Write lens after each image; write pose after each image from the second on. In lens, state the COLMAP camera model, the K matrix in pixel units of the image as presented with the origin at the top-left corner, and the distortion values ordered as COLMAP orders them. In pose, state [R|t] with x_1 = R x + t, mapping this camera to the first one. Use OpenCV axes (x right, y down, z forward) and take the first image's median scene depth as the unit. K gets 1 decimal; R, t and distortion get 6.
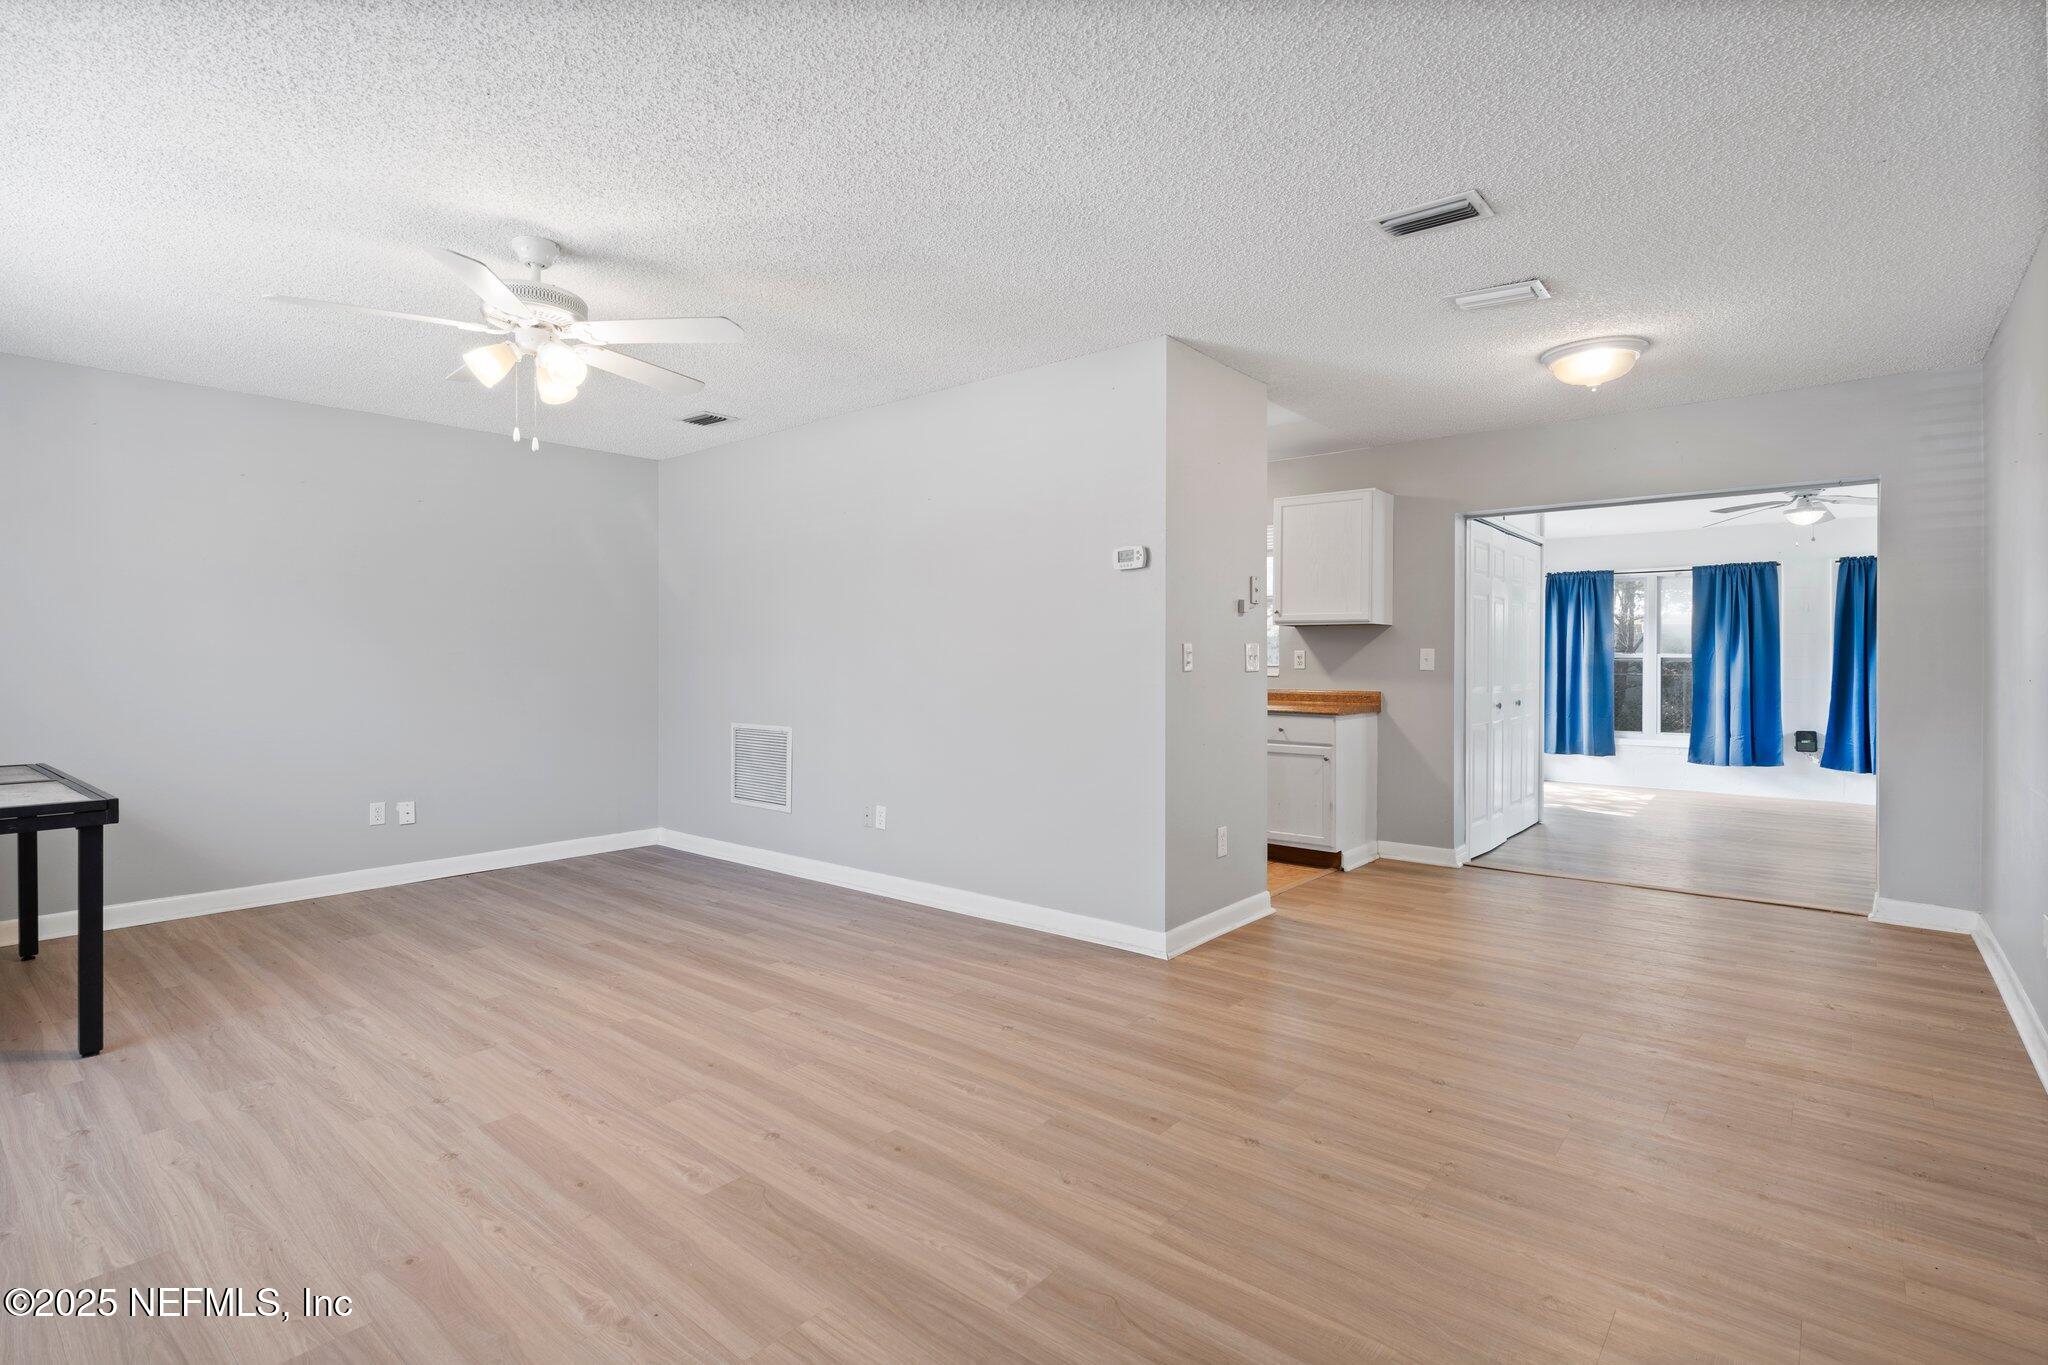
lens RADIAL K [[981.3, 0, 1032.4], [0, 981.3, 660.6], [0, 0, 1]] dist [0.002856, -0.000028]
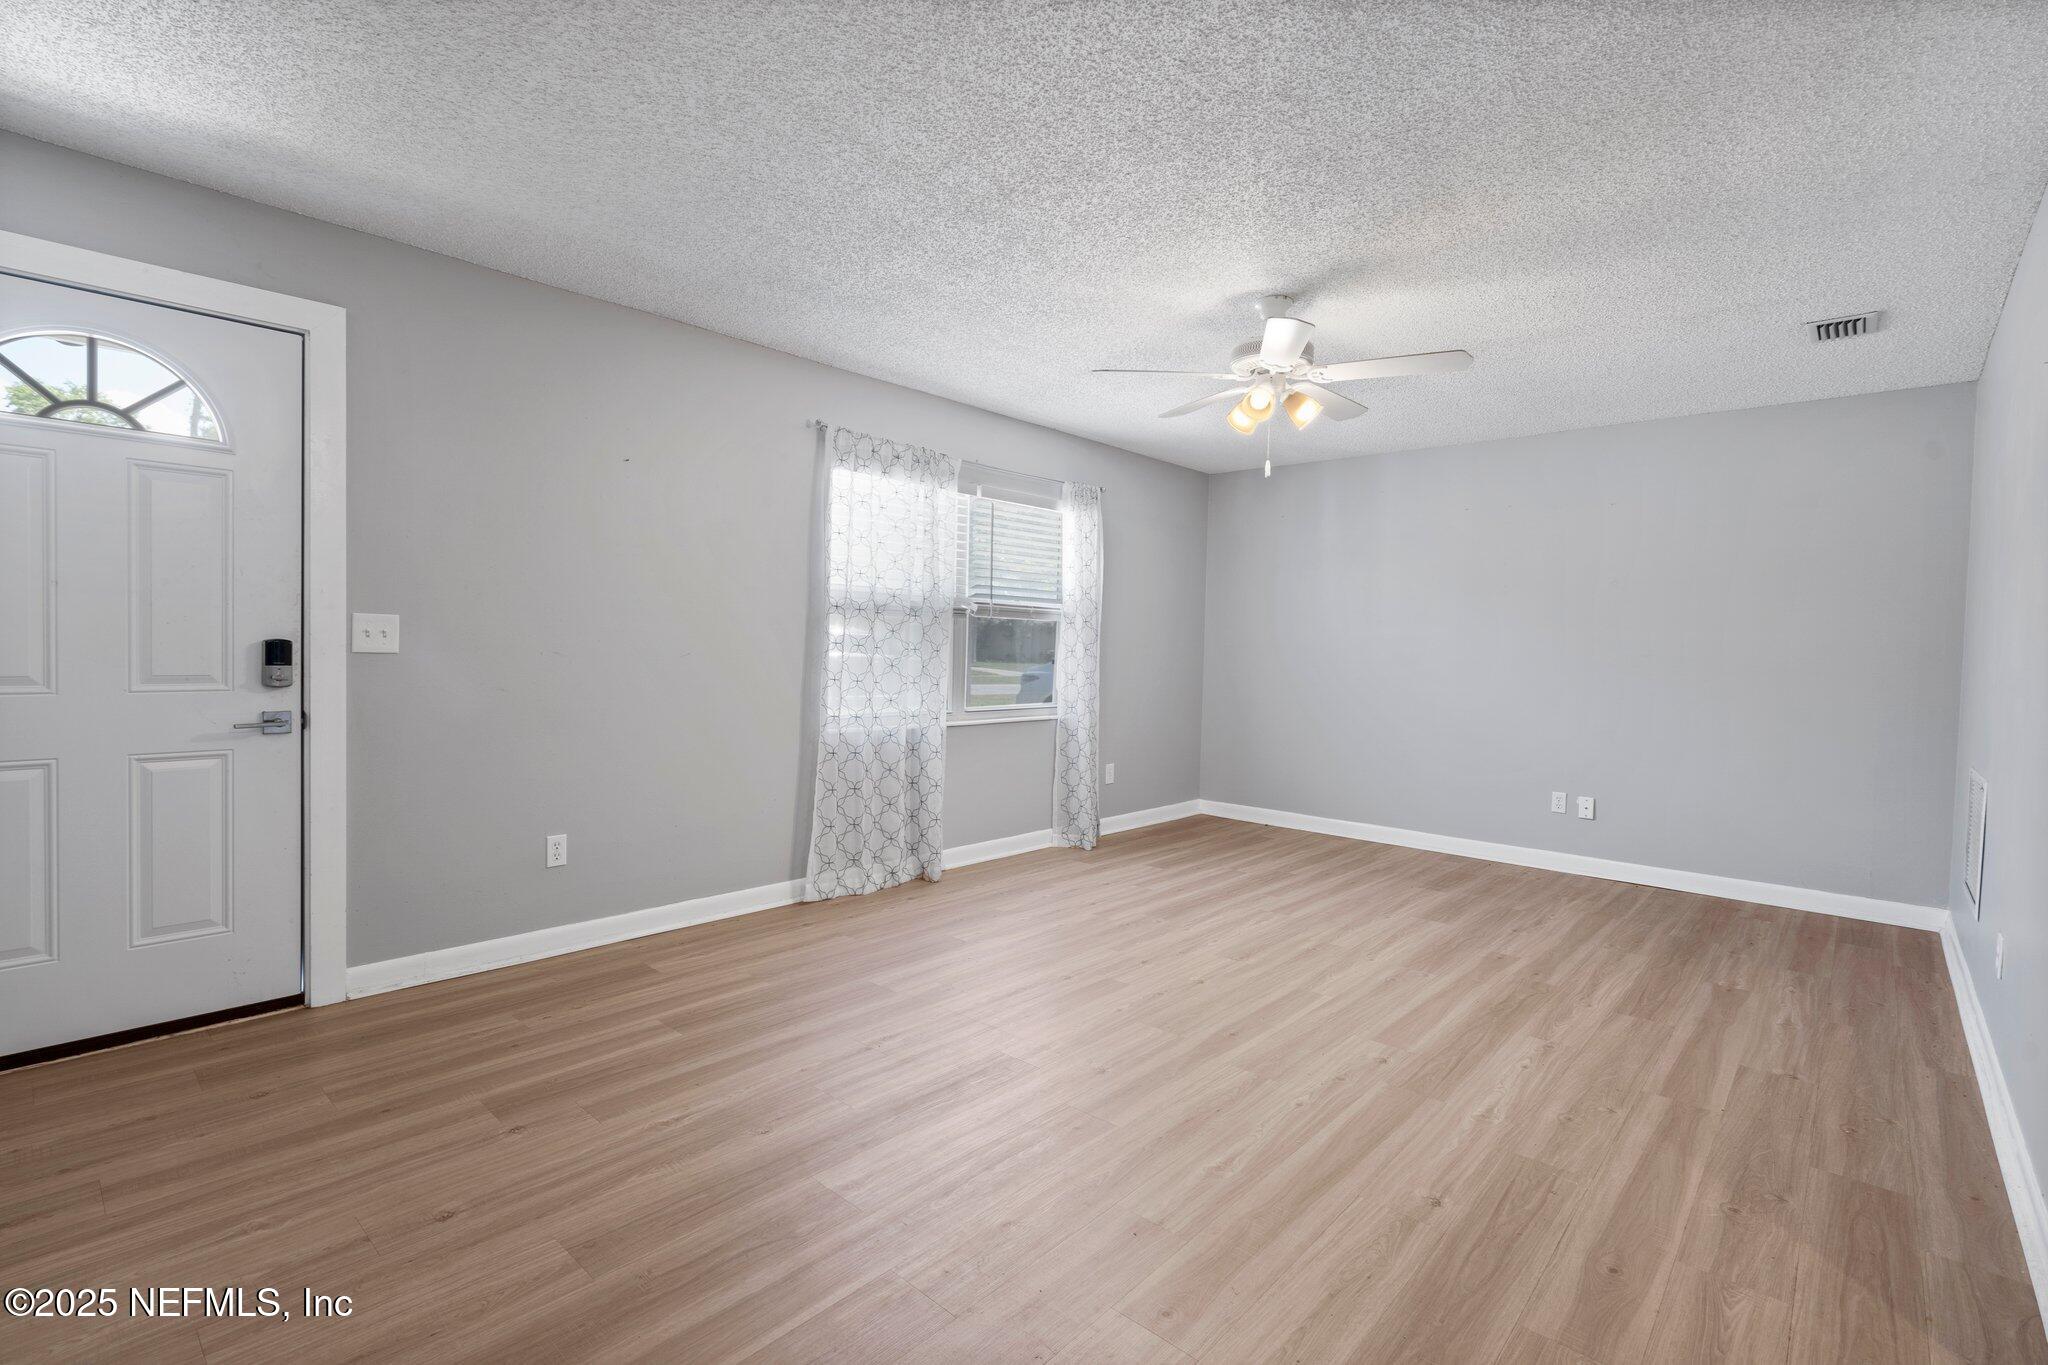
lens RADIAL K [[931.3, 0, 1021.0], [0, 931.3, 674.7], [0, 0, 1]] dist [-0.005997, -0.000521]
pose [[-0.045298, 0.029620, -0.998534, 0.677967], [-0.026691, 0.999168, 0.030849, -0.001902], [0.998617, 0.028050, -0.044470, 0.806233]]
